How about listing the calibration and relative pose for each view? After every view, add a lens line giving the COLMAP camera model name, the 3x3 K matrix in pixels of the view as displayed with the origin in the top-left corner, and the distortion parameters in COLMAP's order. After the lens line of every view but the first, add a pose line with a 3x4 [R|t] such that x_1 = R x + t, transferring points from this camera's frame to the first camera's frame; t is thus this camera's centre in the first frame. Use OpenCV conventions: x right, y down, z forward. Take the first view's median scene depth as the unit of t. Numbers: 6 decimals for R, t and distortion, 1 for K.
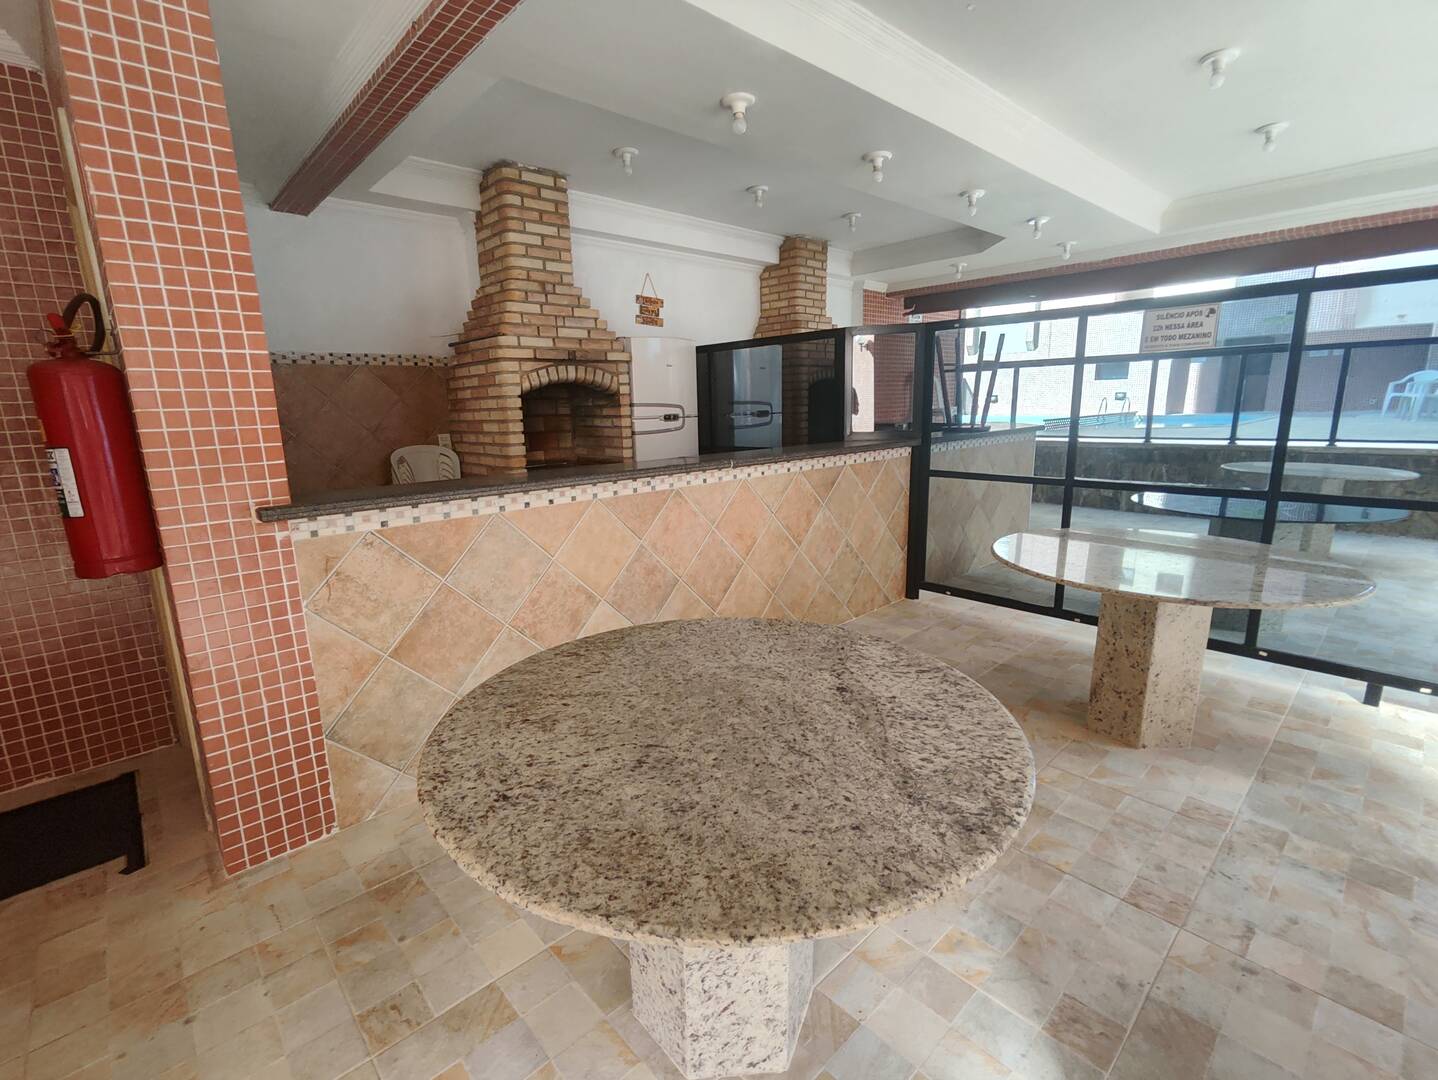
lens RADIAL K [[657.4, 0, 724.7], [0, 657.4, 548.0], [0, 0, 1]] dist [-0.005274, -0.000151]
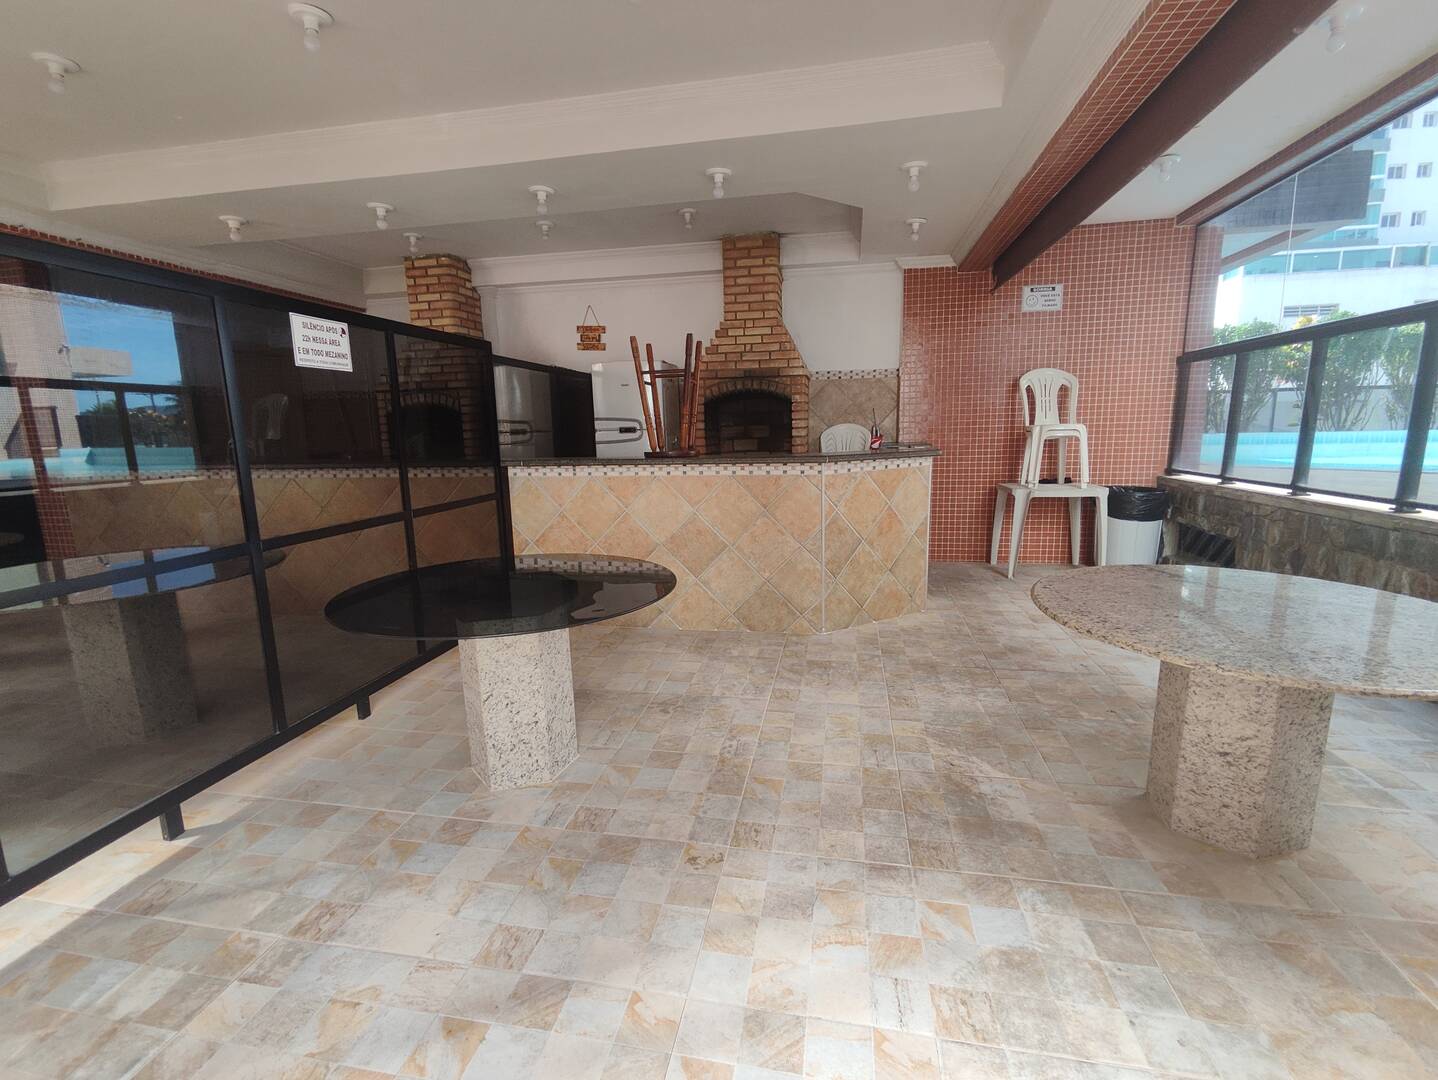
lens RADIAL K [[657.4, 0, 724.8], [0, 657.4, 543.7], [0, 0, 1]] dist [-0.005274, -0.000151]
pose [[0.593963, 0.164523, -0.787490, 1.002567], [-0.169080, 0.982531, 0.077743, -0.139140], [0.786524, 0.086973, 0.611404, 0.524055]]
